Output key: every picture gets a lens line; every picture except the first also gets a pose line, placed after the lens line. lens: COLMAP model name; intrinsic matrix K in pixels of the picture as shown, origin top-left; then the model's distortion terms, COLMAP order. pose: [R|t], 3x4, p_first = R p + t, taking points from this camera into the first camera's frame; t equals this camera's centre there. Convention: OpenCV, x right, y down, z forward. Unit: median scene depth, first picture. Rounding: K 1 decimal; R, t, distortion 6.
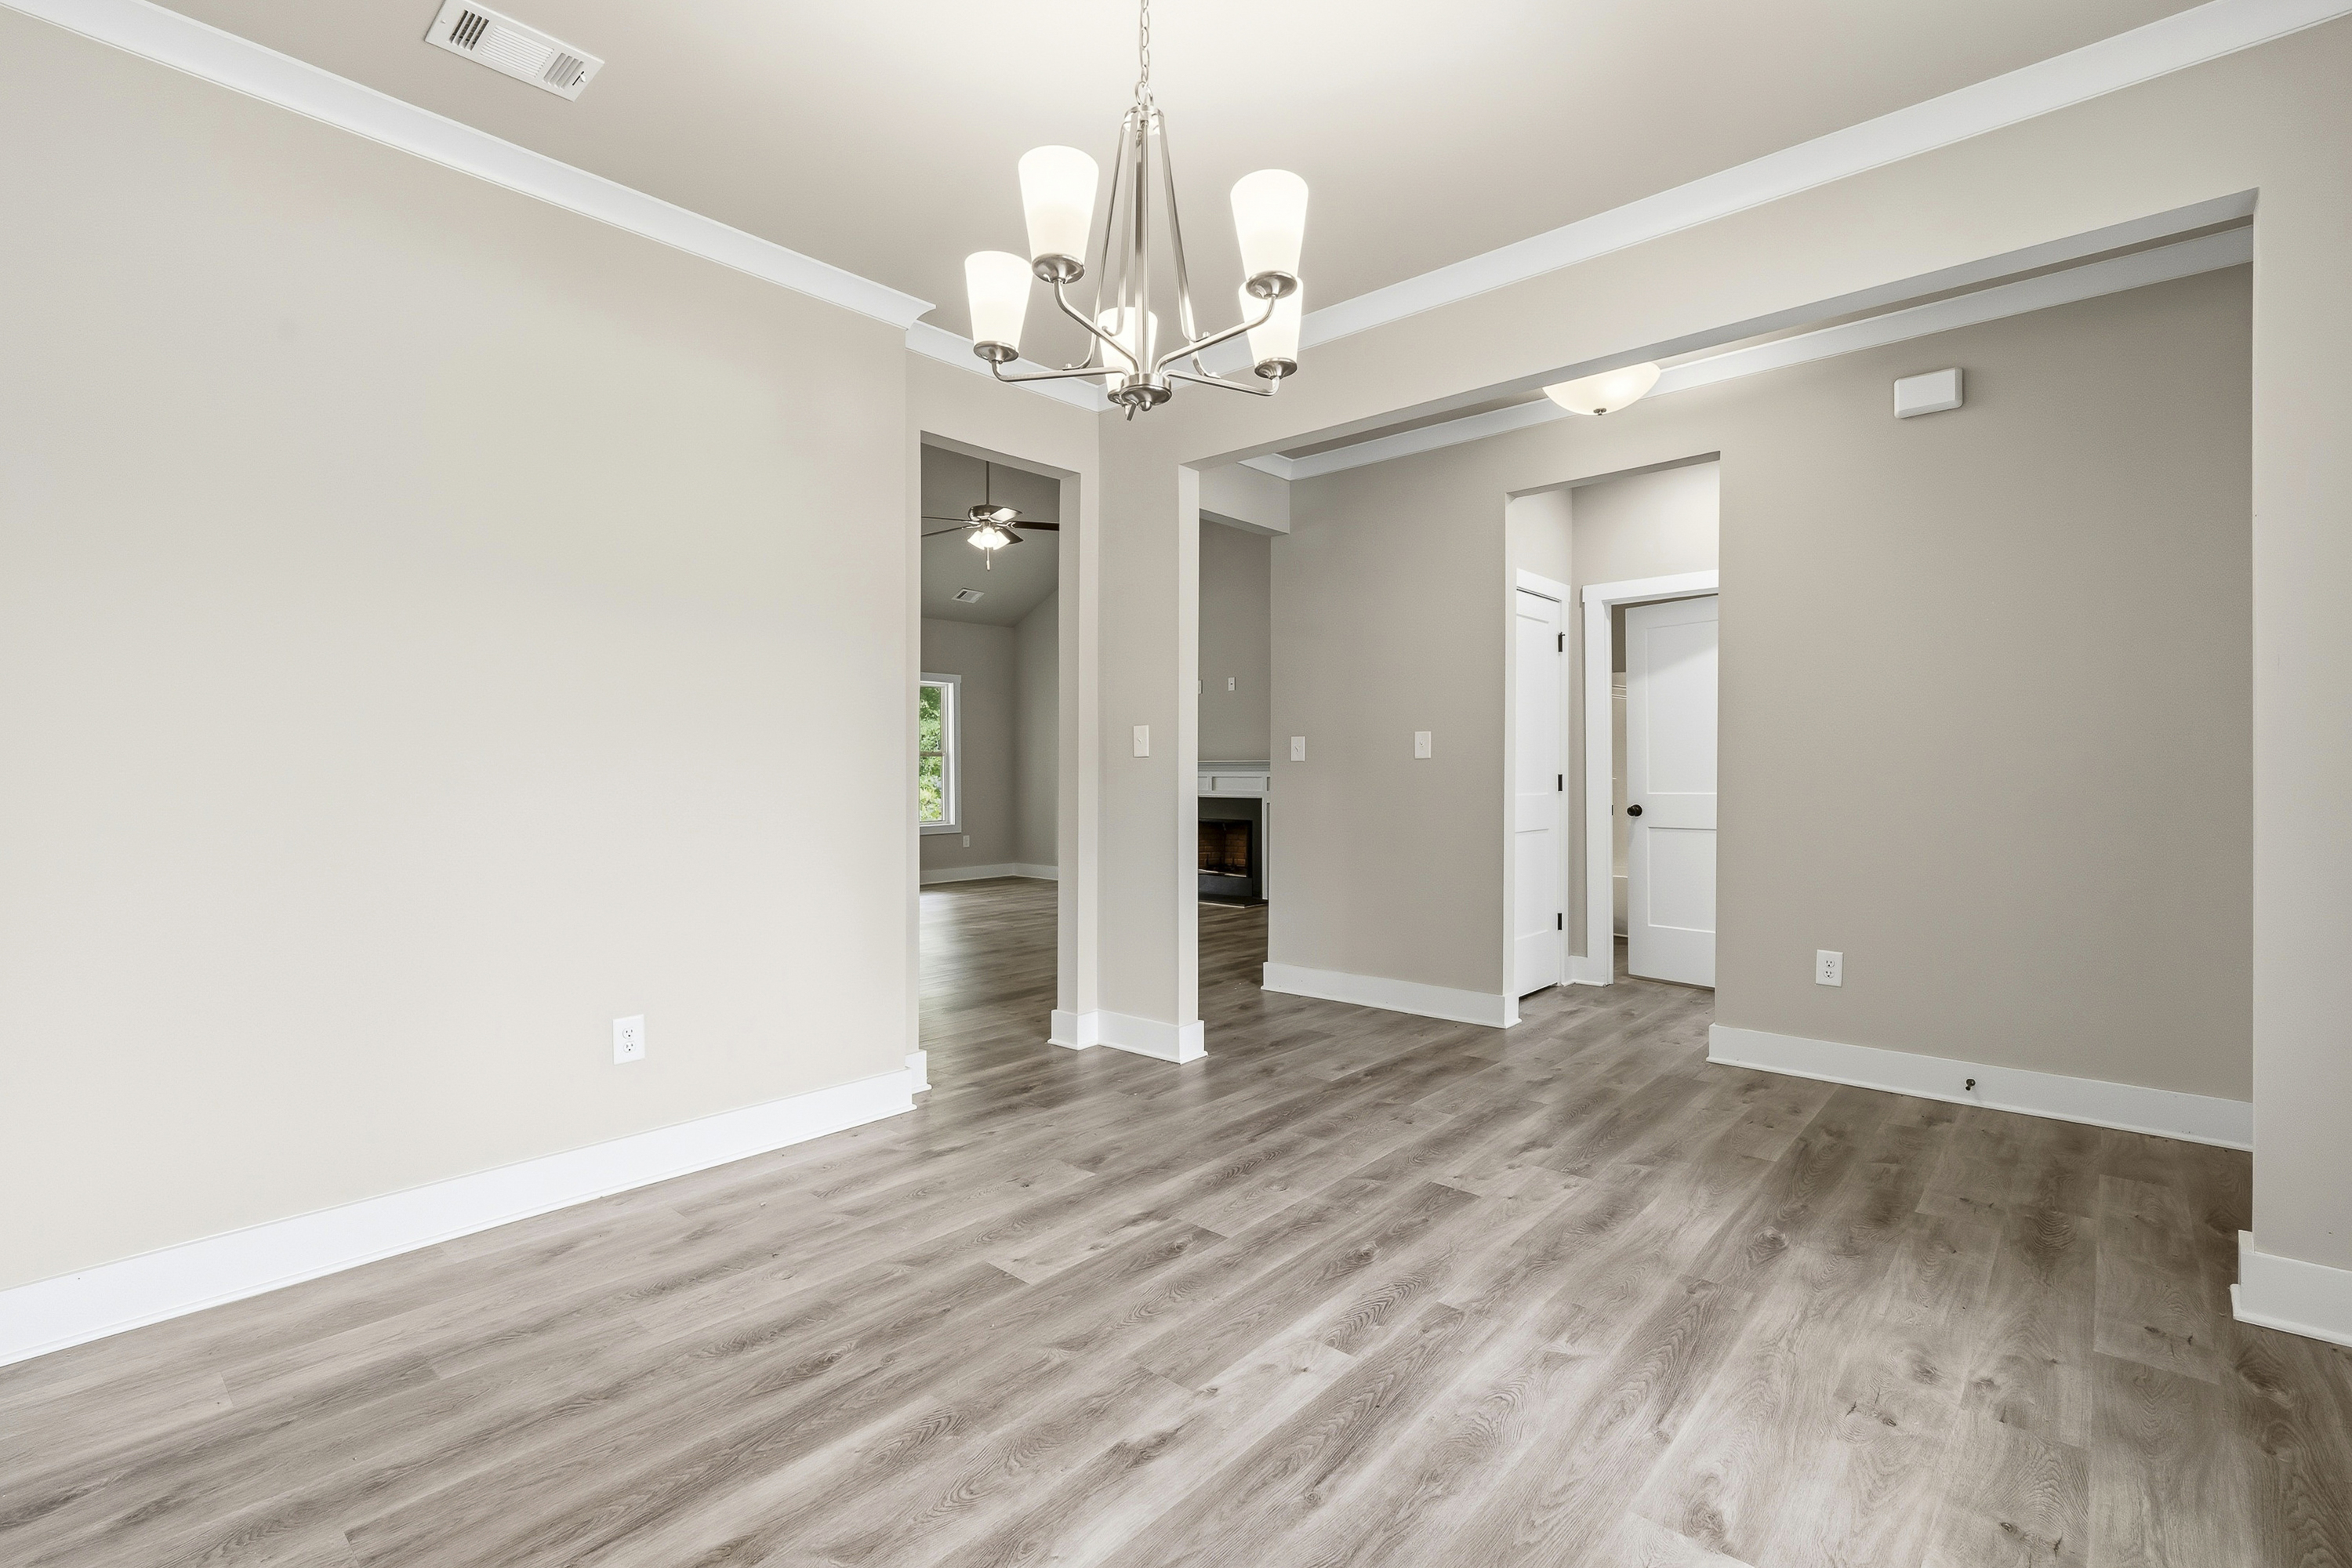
lens RADIAL K [[1058.6, 0, 1172.0], [0, 1058.6, 774.4], [0, 0, 1]] dist [-0.008196, 0.001503]
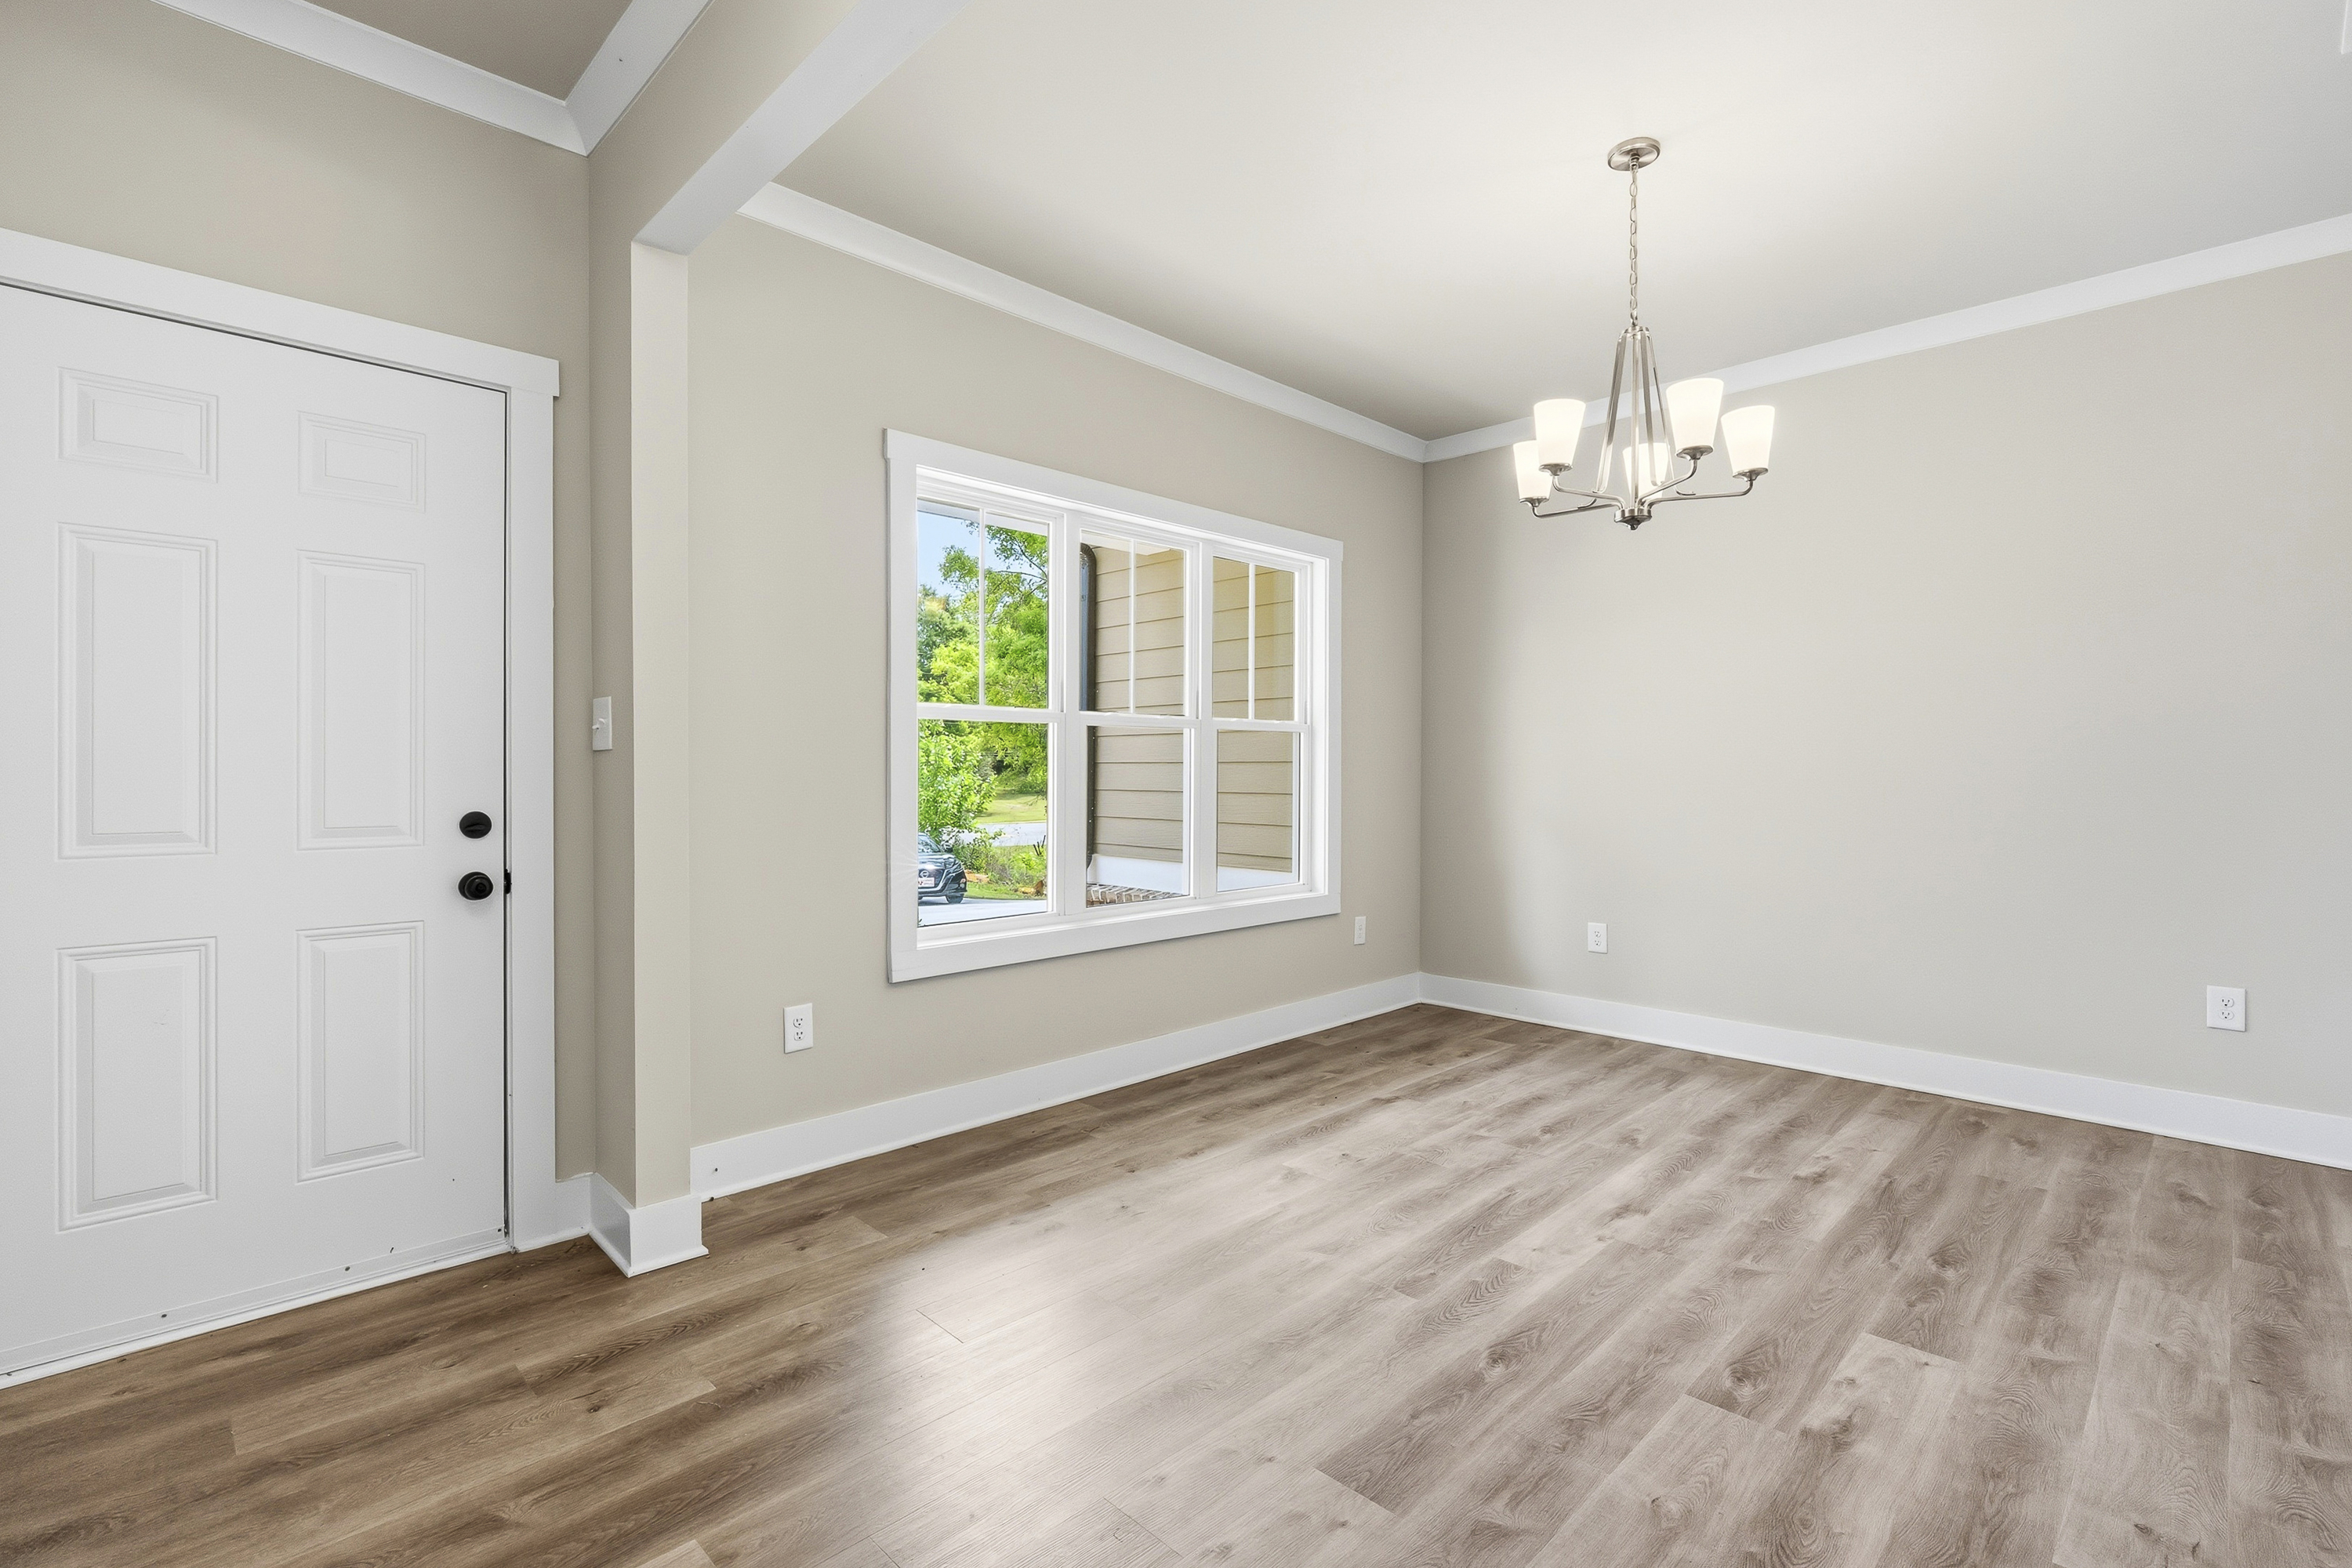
lens RADIAL K [[1058.6, 0, 1172.0], [0, 1058.6, 774.4], [0, 0, 1]] dist [-0.008196, 0.001503]
pose [[-0.997972, 0.000327, 0.063650, 0.383413], [0.000567, 0.999993, 0.003753, -0.003088], [-0.063648, 0.003781, -0.997965, 1.837853]]
